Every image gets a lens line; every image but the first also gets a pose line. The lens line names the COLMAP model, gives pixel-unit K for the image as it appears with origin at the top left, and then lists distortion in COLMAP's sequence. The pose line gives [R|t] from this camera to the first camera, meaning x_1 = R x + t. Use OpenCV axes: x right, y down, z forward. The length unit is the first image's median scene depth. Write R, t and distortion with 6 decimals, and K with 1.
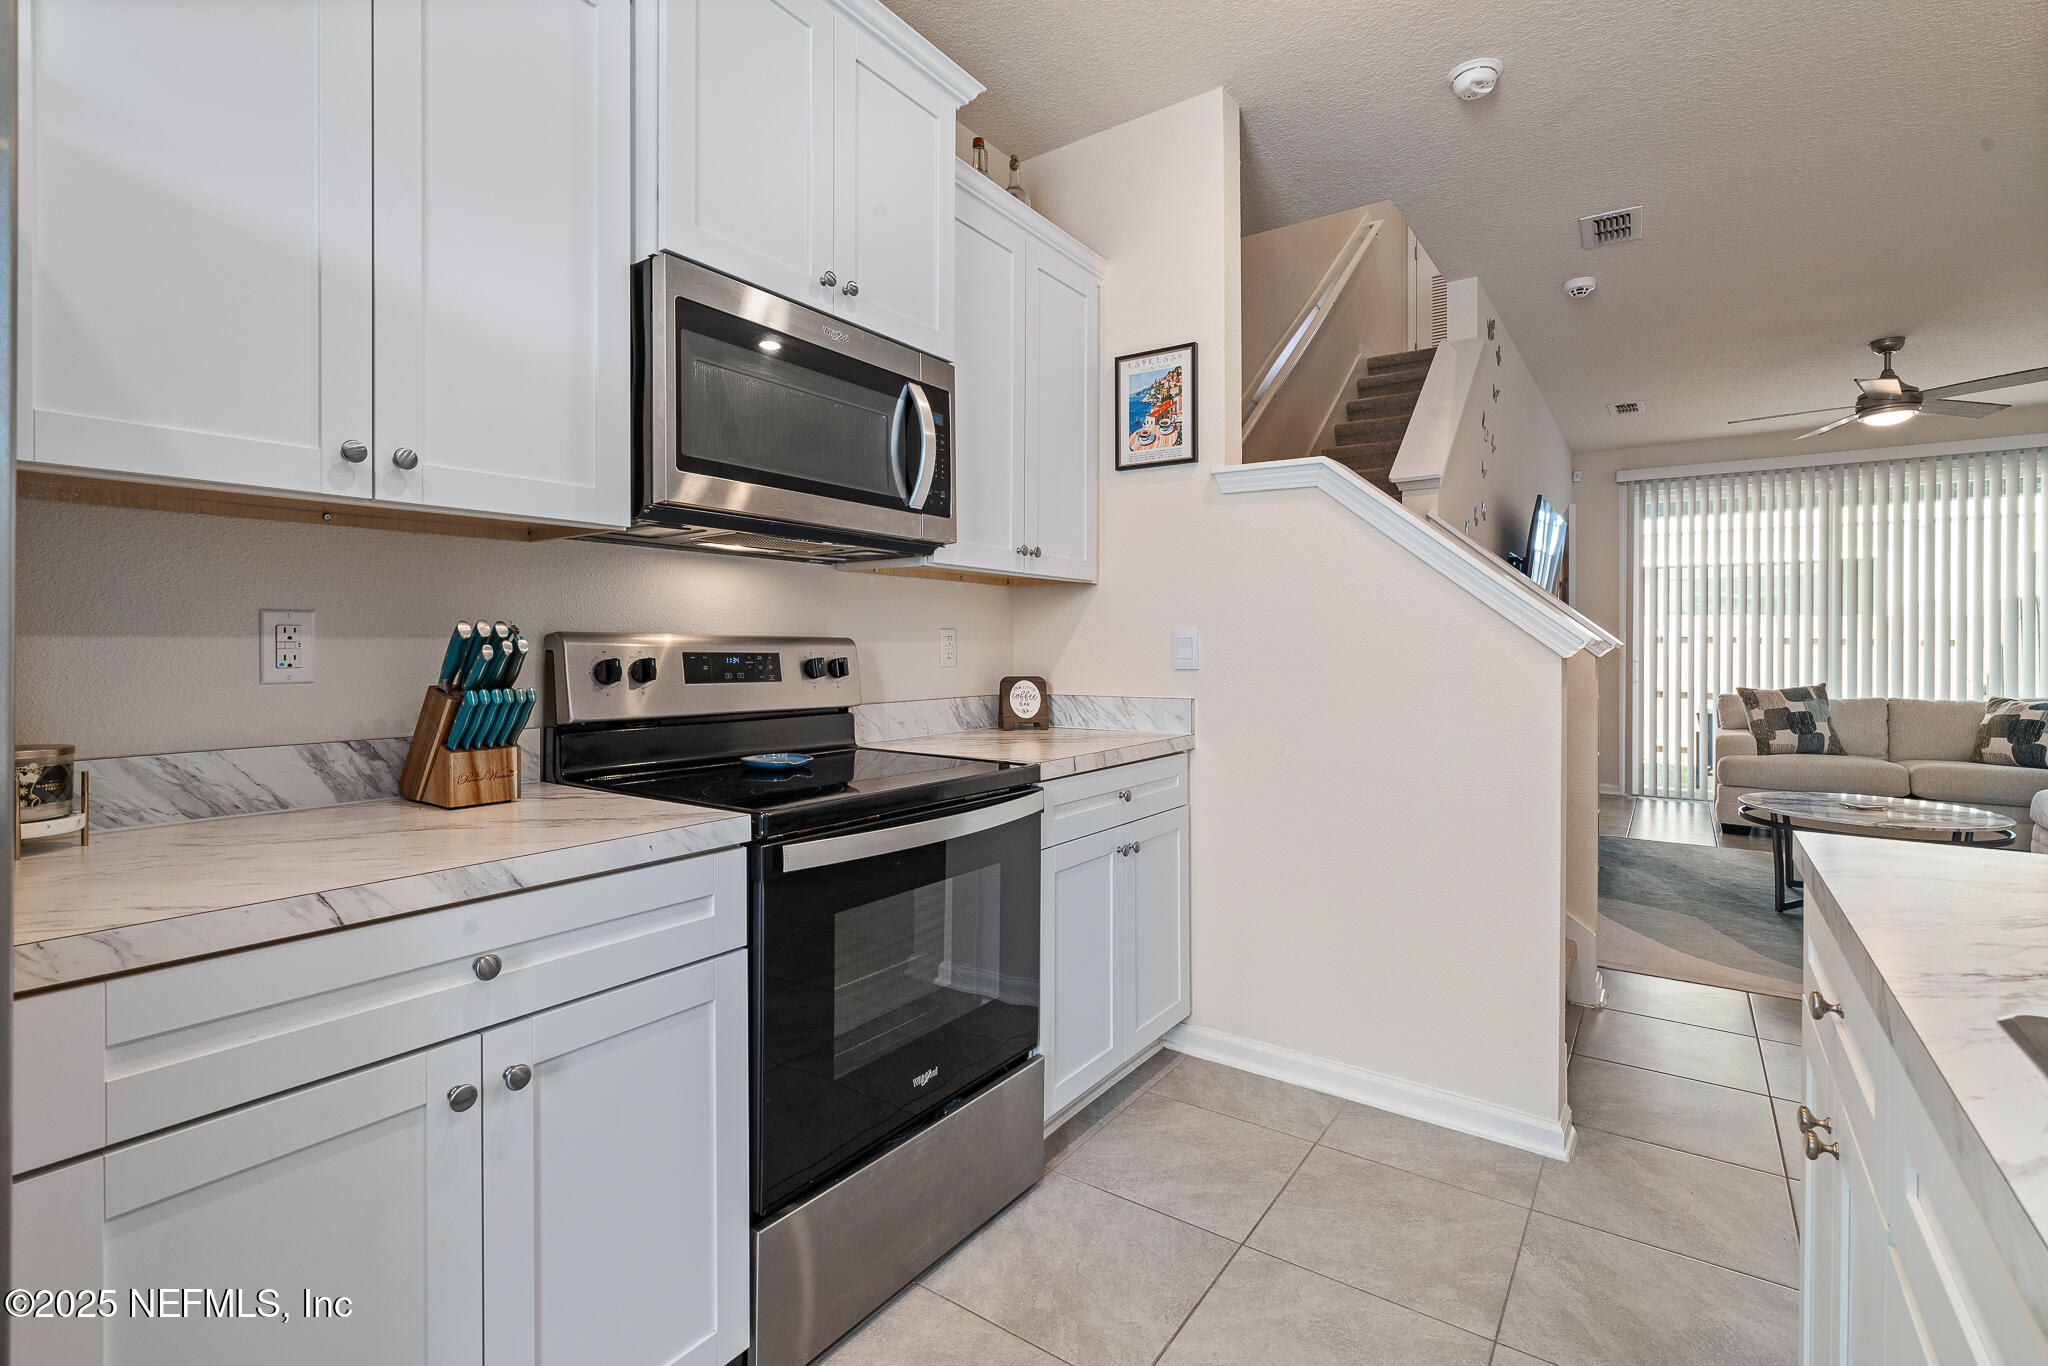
lens RADIAL K [[917.0, 0, 1026.0], [0, 917.0, 655.4], [0, 0, 1]] dist [-0.009263, 0.001957]
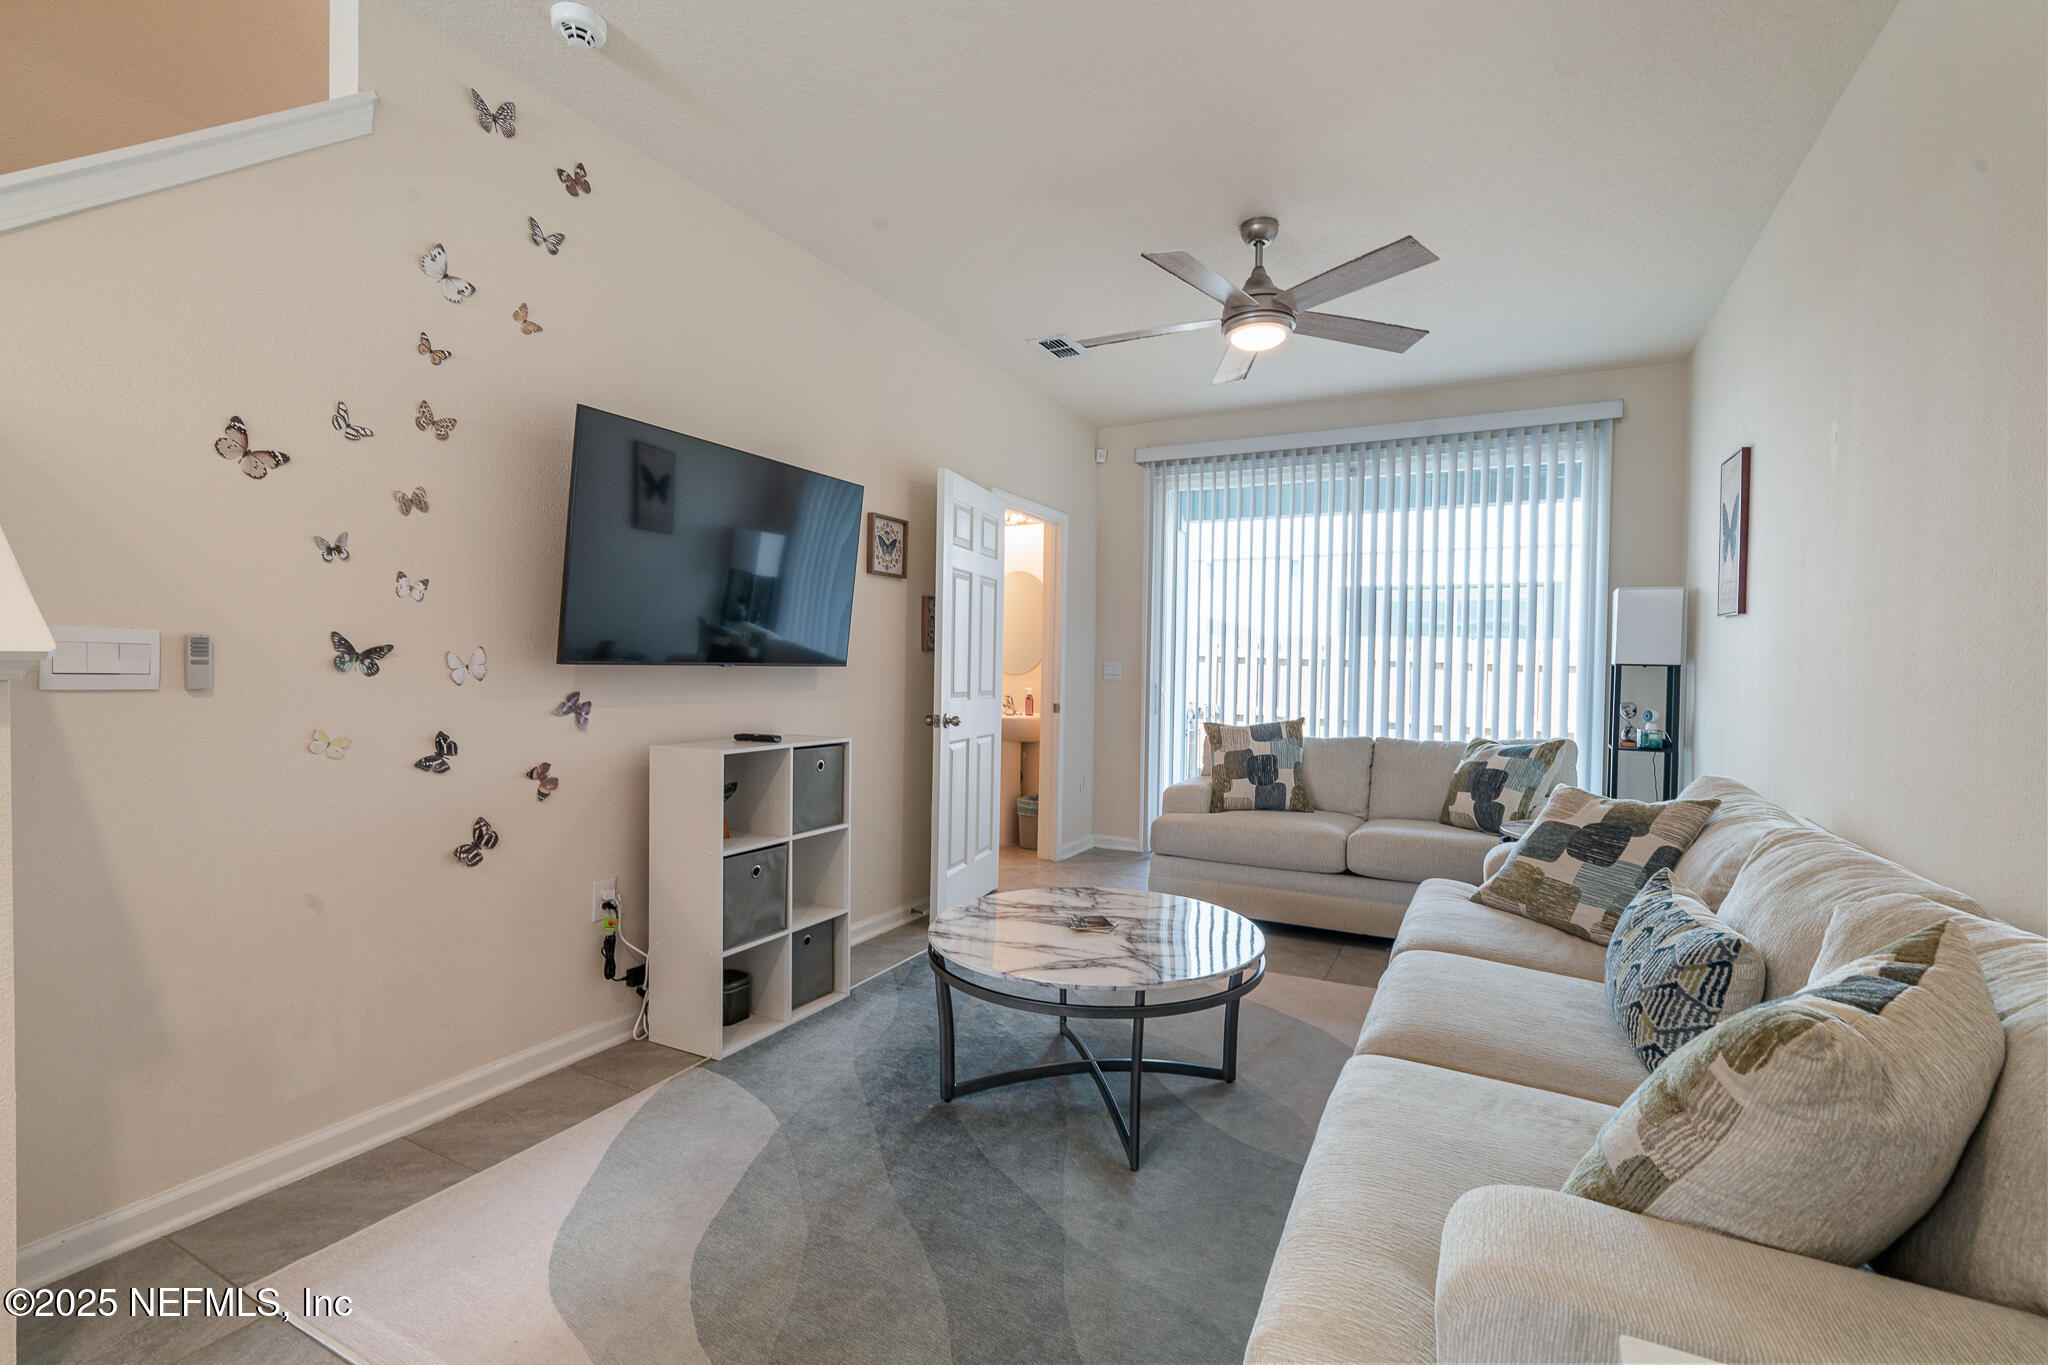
lens RADIAL K [[917.0, 0, 1038.5], [0, 917.0, 687.9], [0, 0, 1]] dist [-0.009263, 0.001957]
pose [[0.989102, 0.008967, 0.146957, 1.221428], [-0.011012, 0.999853, 0.013114, -0.005437], [-0.146818, -0.014589, 0.989056, 0.600209]]
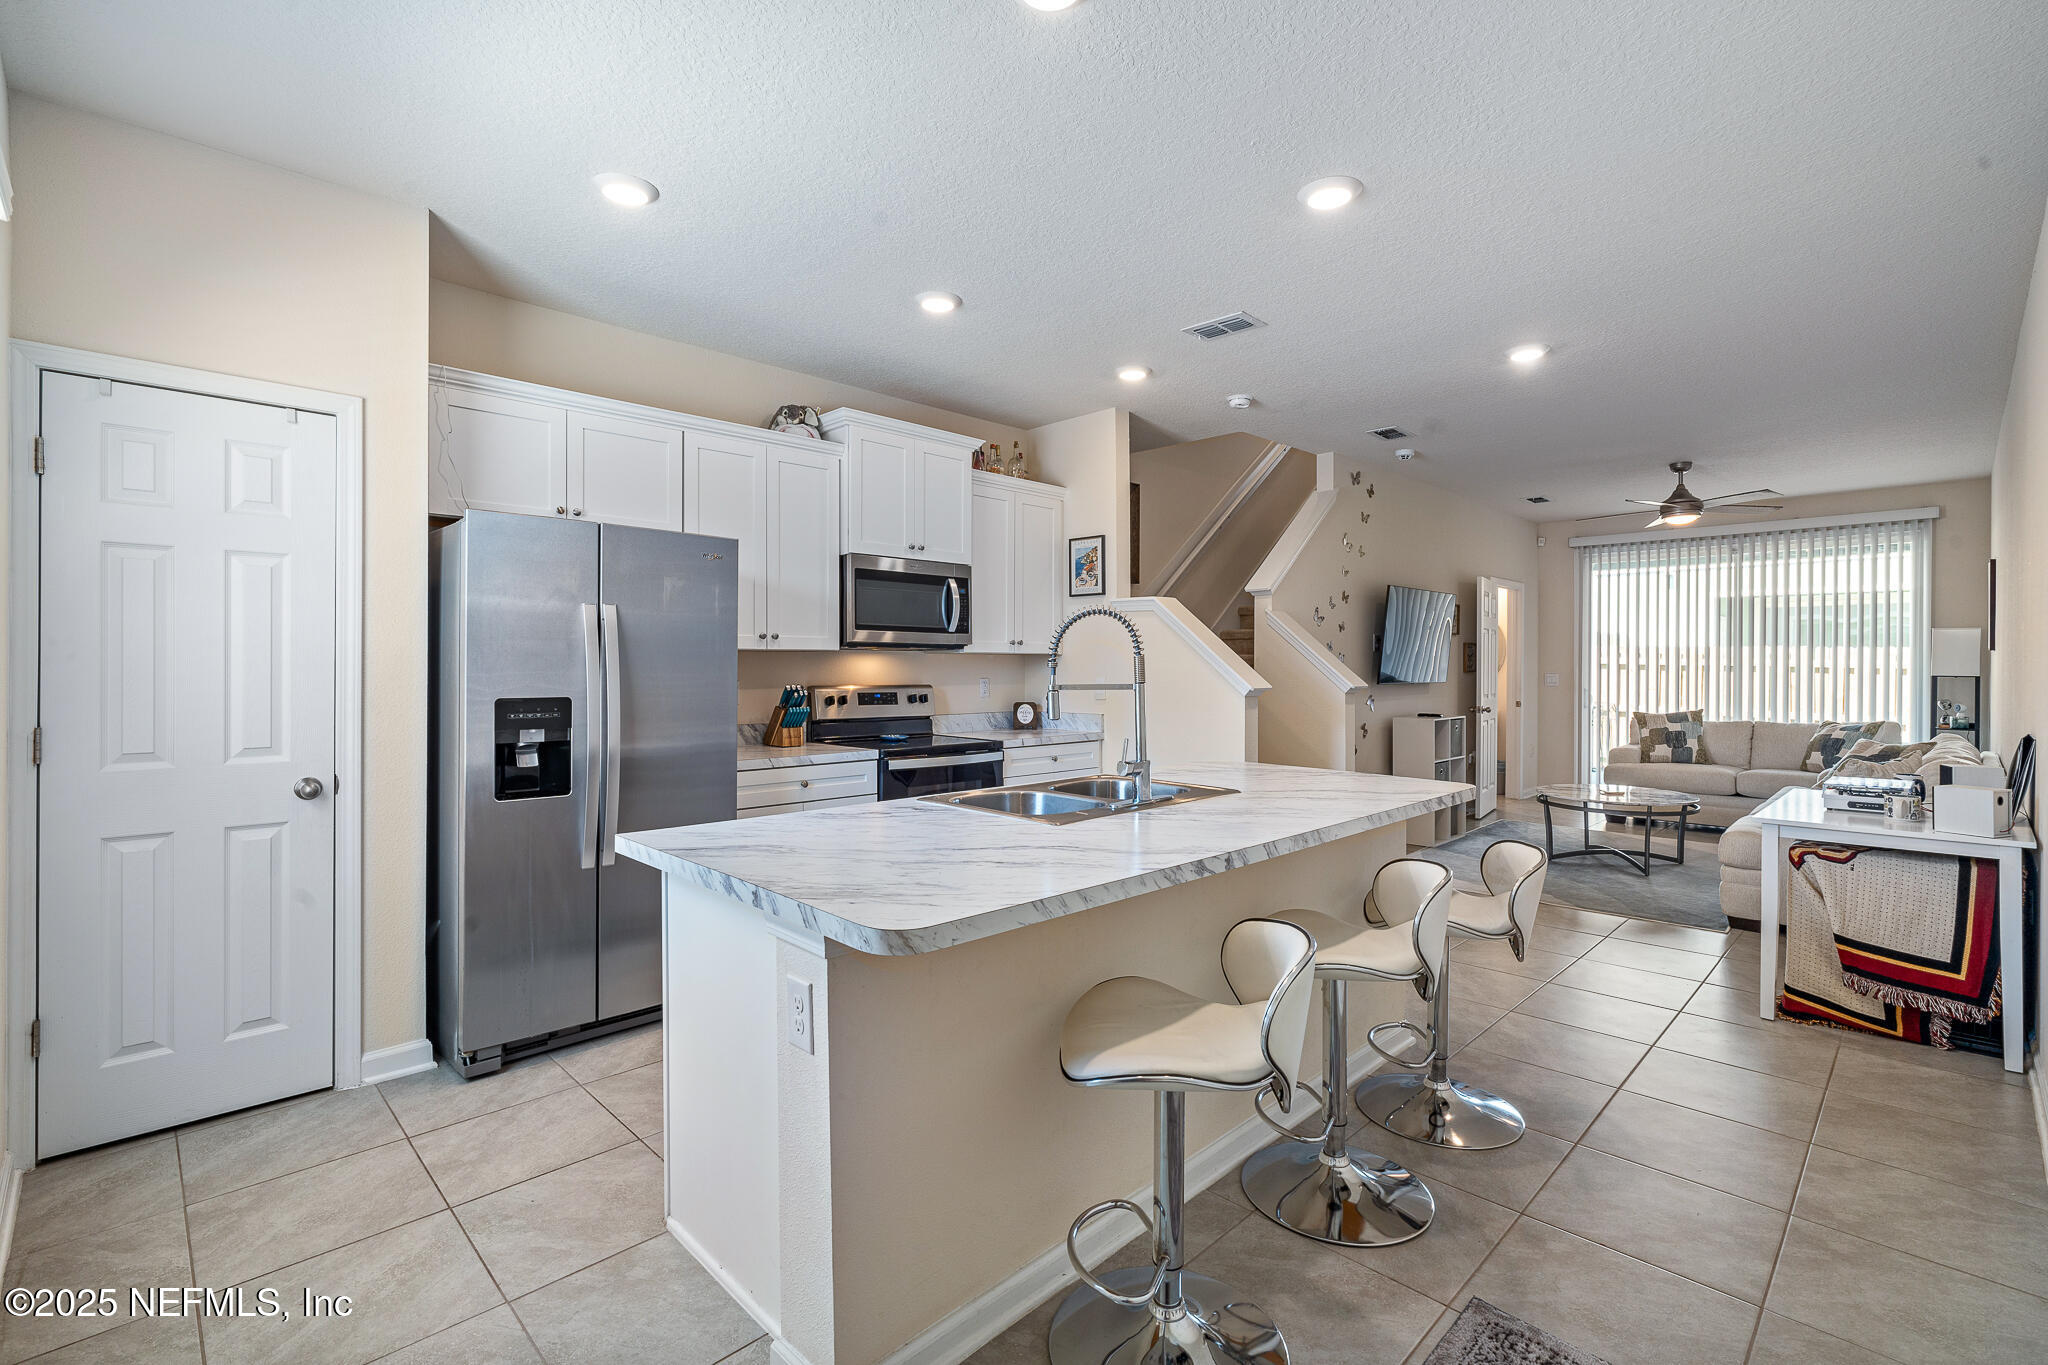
lens RADIAL K [[917.0, 0, 1031.6], [0, 917.0, 673.4], [0, 0, 1]] dist [-0.009263, 0.001957]
pose [[0.984972, 0.001630, -0.172709, 0.373184], [-0.001746, 0.999998, -0.000520, -0.039685], [0.172708, 0.000814, 0.984973, -0.981163]]
